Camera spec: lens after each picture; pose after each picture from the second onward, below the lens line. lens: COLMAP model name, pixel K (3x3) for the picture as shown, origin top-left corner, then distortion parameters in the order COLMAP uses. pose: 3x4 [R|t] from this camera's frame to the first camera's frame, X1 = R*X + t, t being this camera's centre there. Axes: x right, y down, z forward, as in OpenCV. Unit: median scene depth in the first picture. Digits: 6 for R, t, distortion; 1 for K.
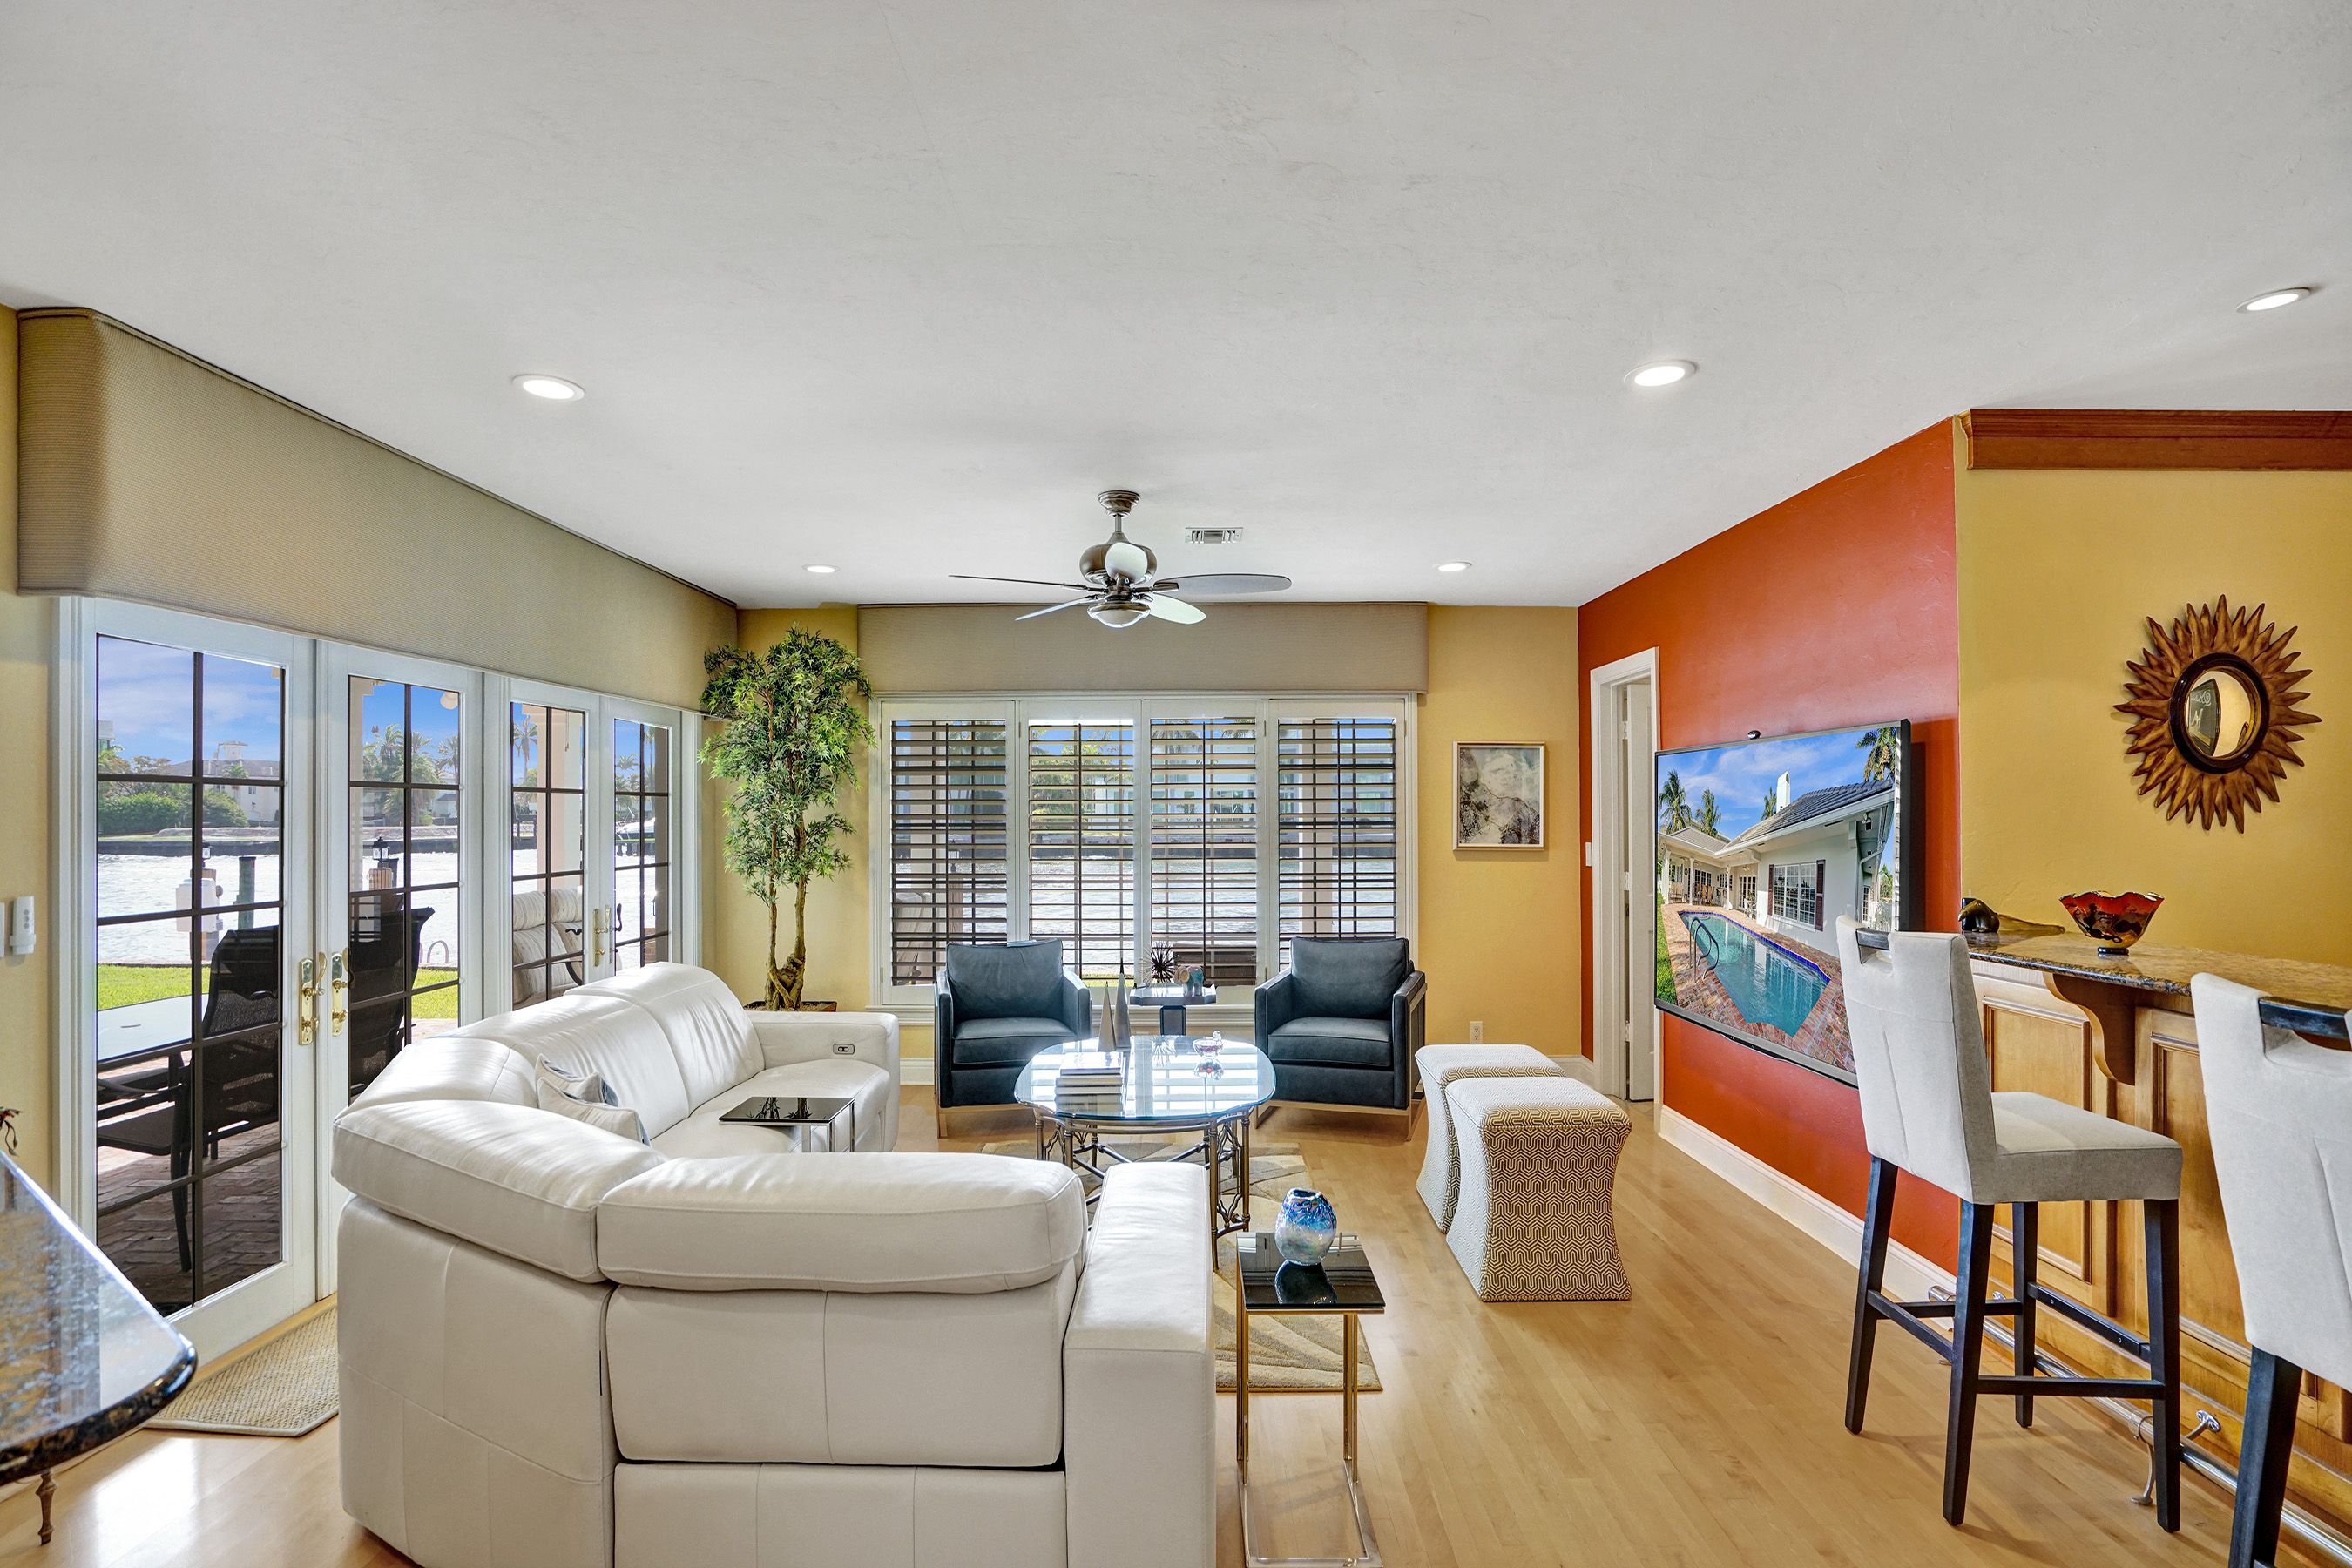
lens RADIAL K [[1087.2, 0, 1183.5], [0, 1087.2, 801.2], [0, 0, 1]] dist [-0.053610, 0.021526]
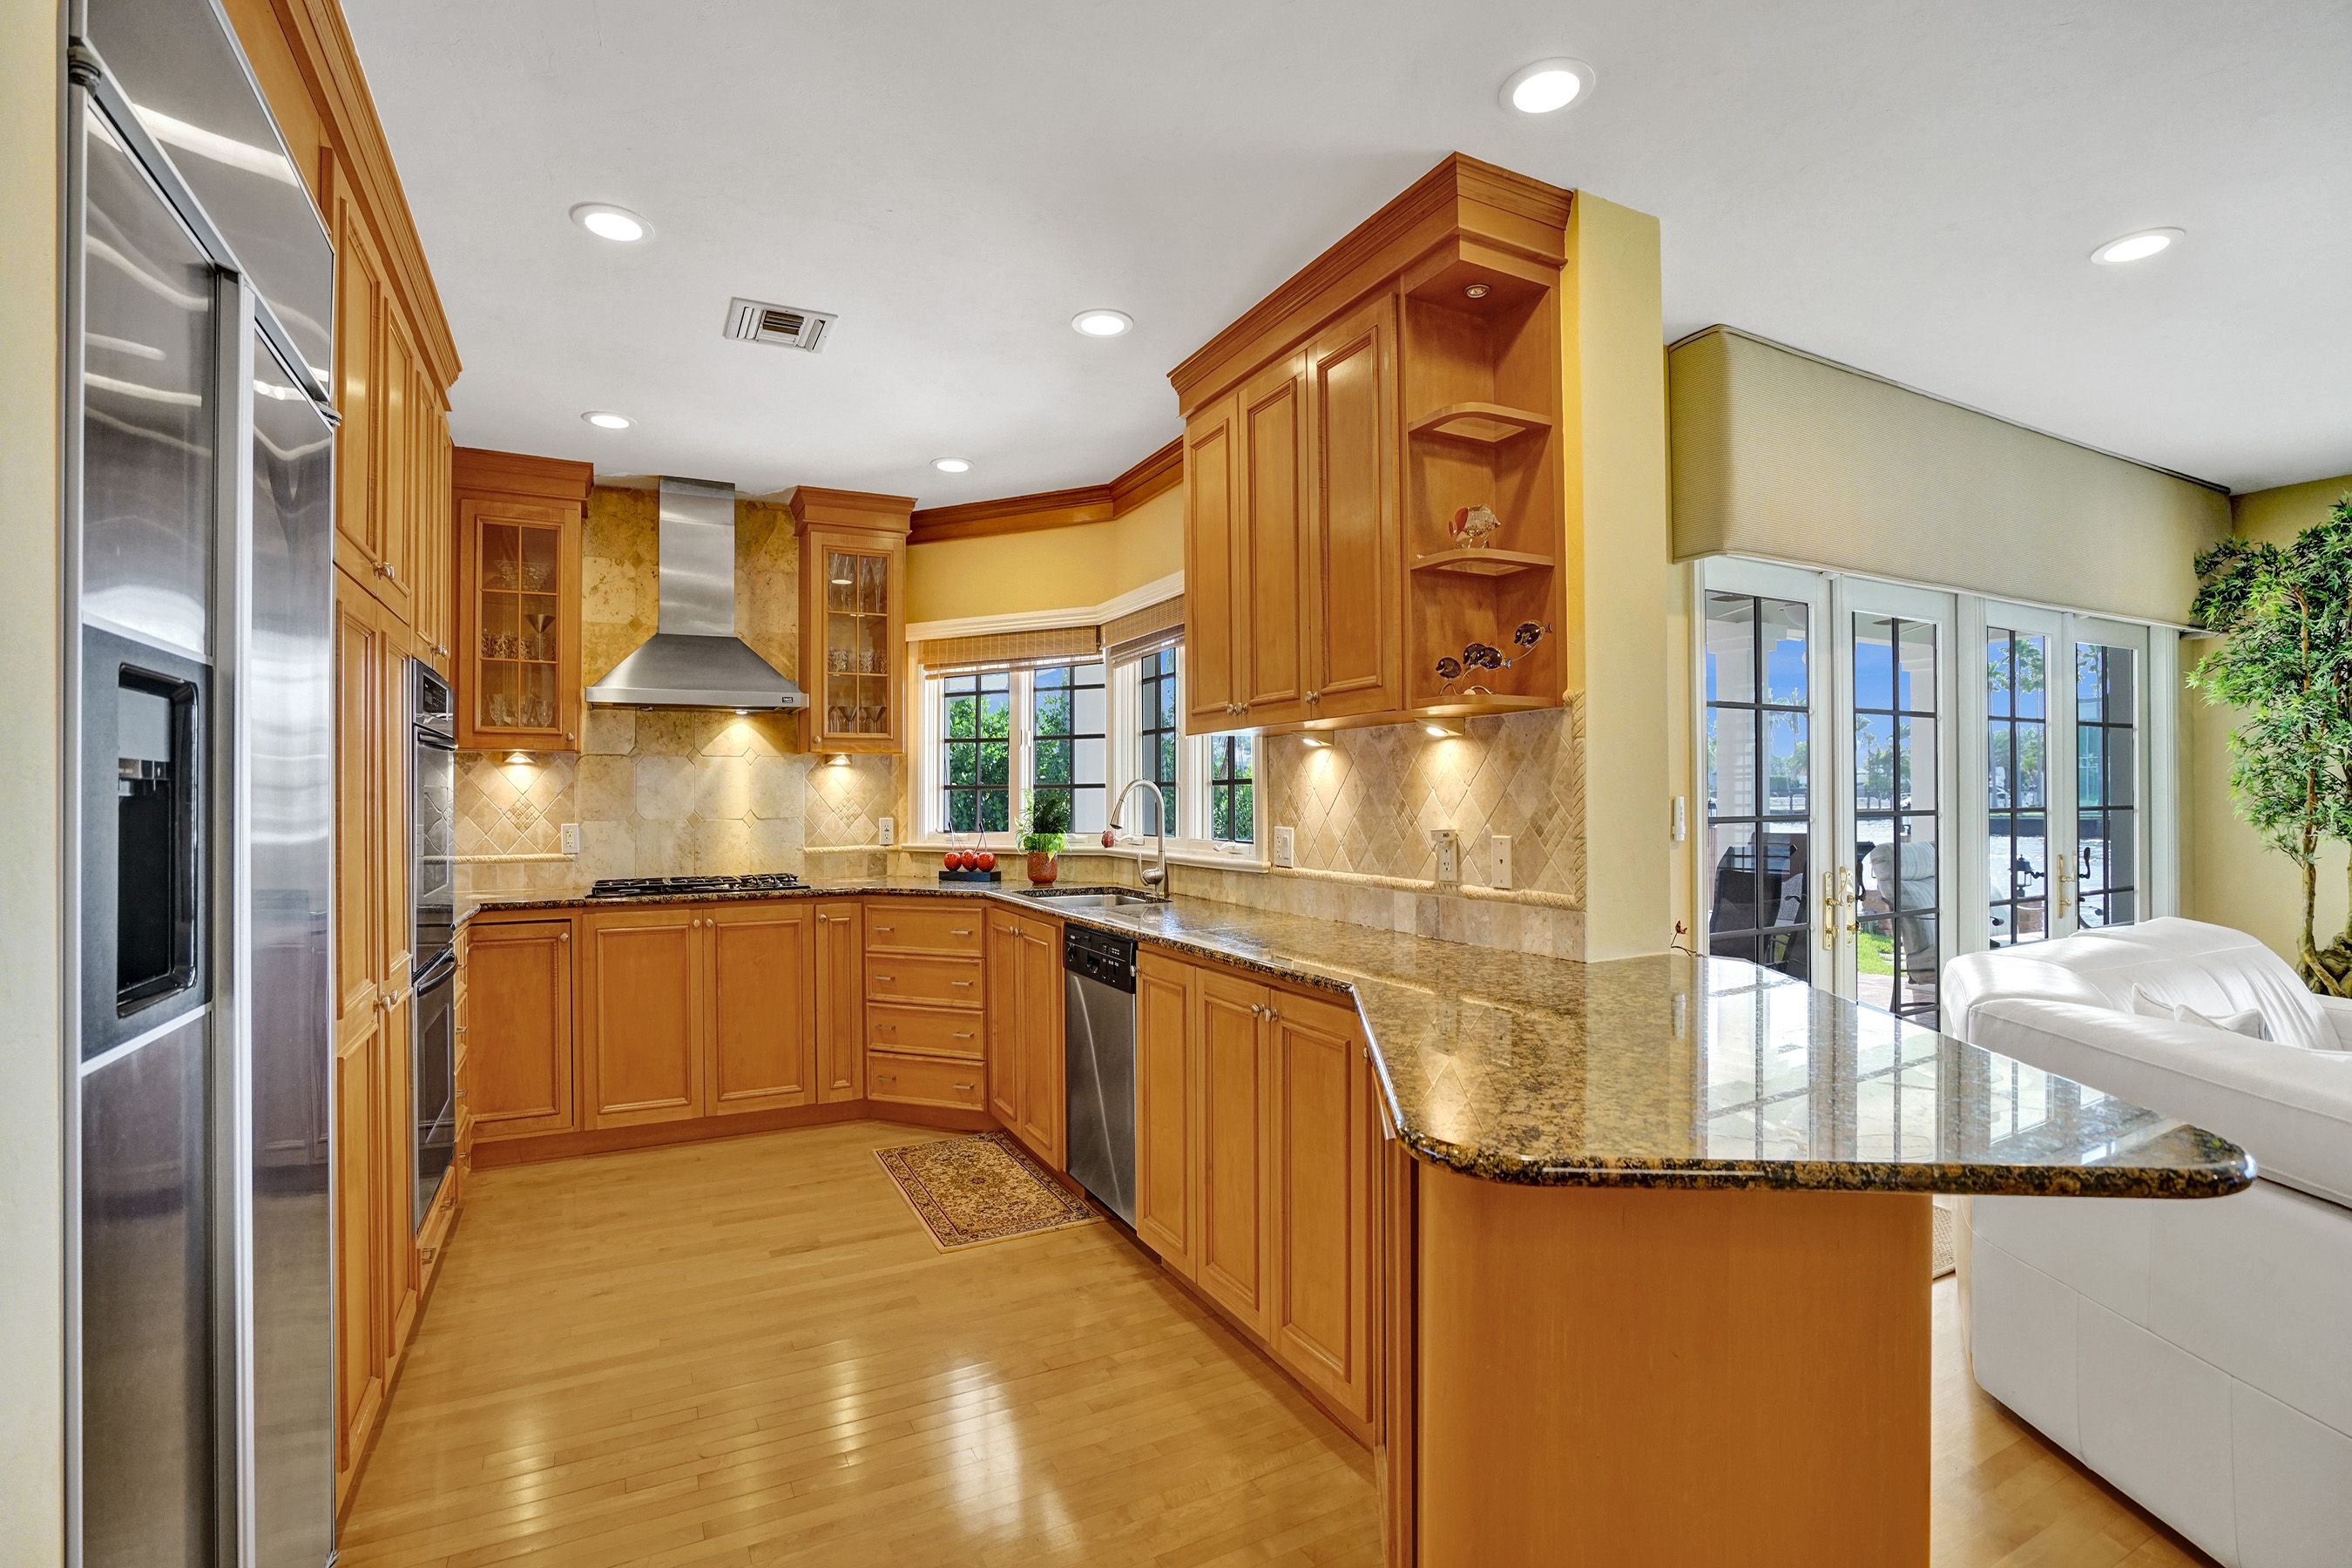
lens RADIAL K [[1081.7, 0, 1145.9], [0, 1081.7, 792.0], [0, 0, 1]] dist [-0.055294, 0.020332]
pose [[0.457346, -0.002240, -0.889286, -0.144515], [0.011420, 0.999929, 0.003354, 0.045344], [0.889215, -0.011690, 0.457339, -0.112467]]
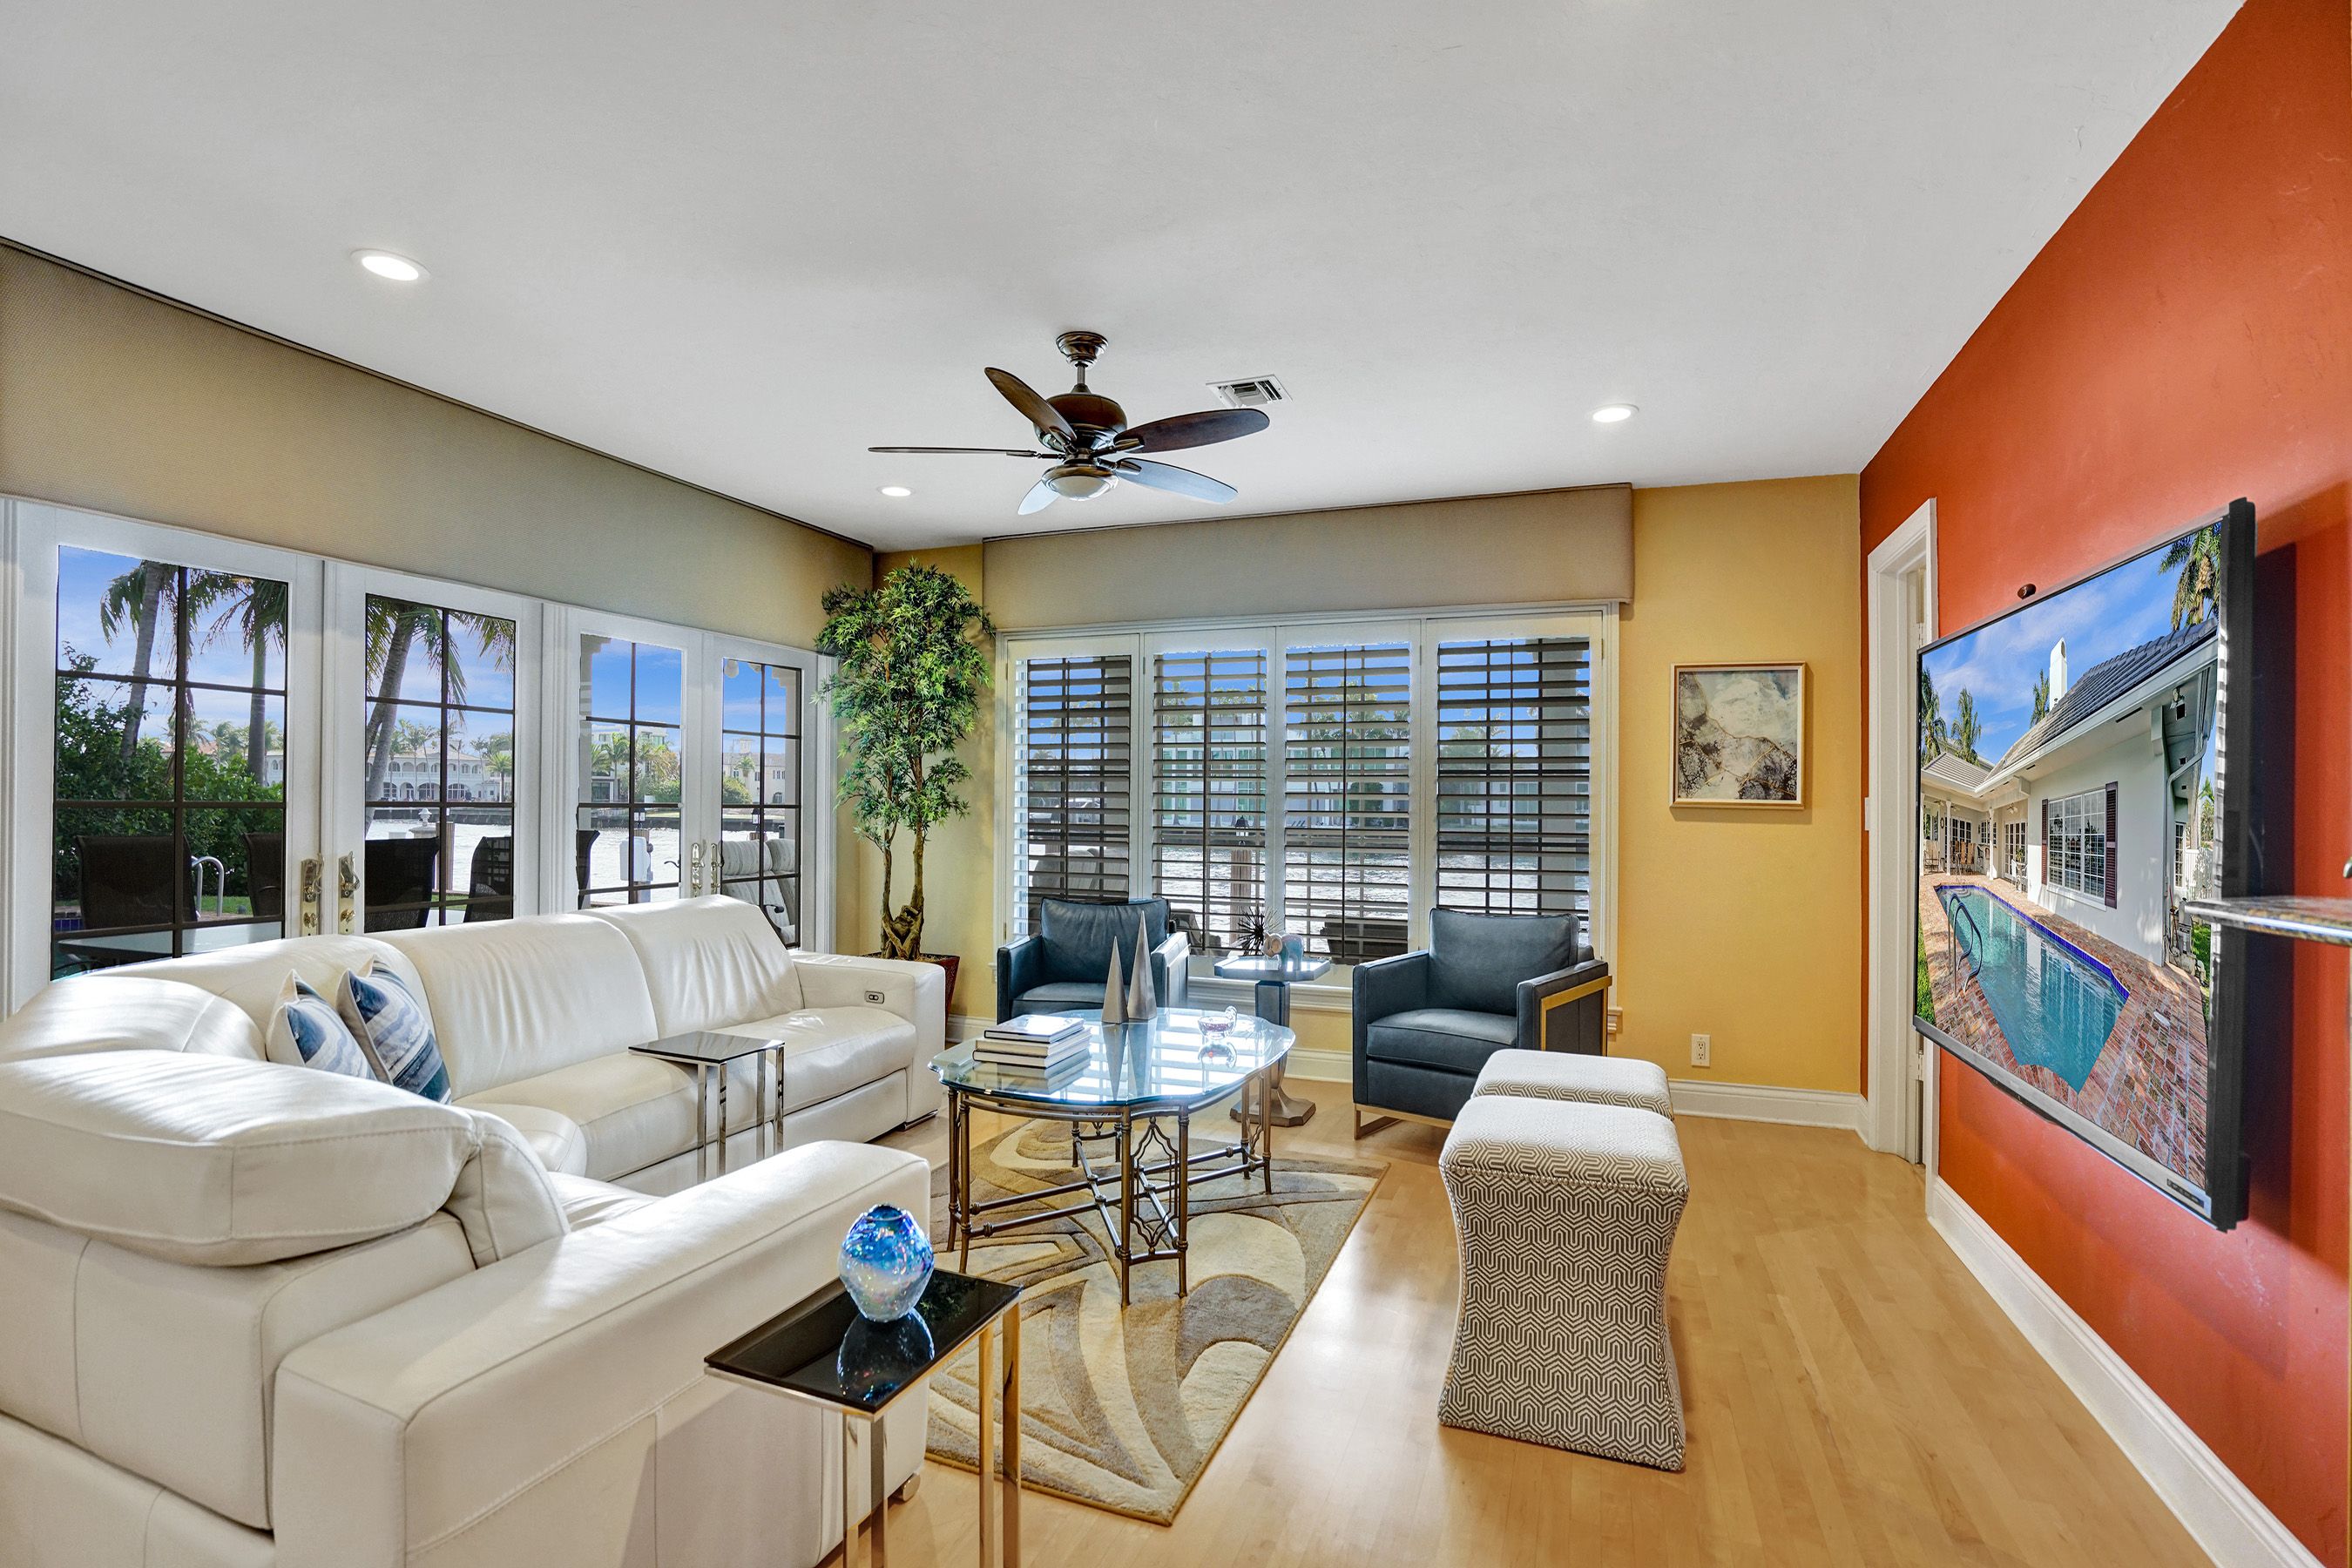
lens RADIAL K [[1085.6, 0, 1172.4], [0, 1085.6, 801.6], [0, 0, 1]] dist [-0.021911, -0.000002]
pose [[0.933570, 0.011929, -0.358197, 0.303263], [-0.009667, 0.999920, 0.008104, 0.059808], [0.358265, -0.004103, 0.933611, 0.260032]]
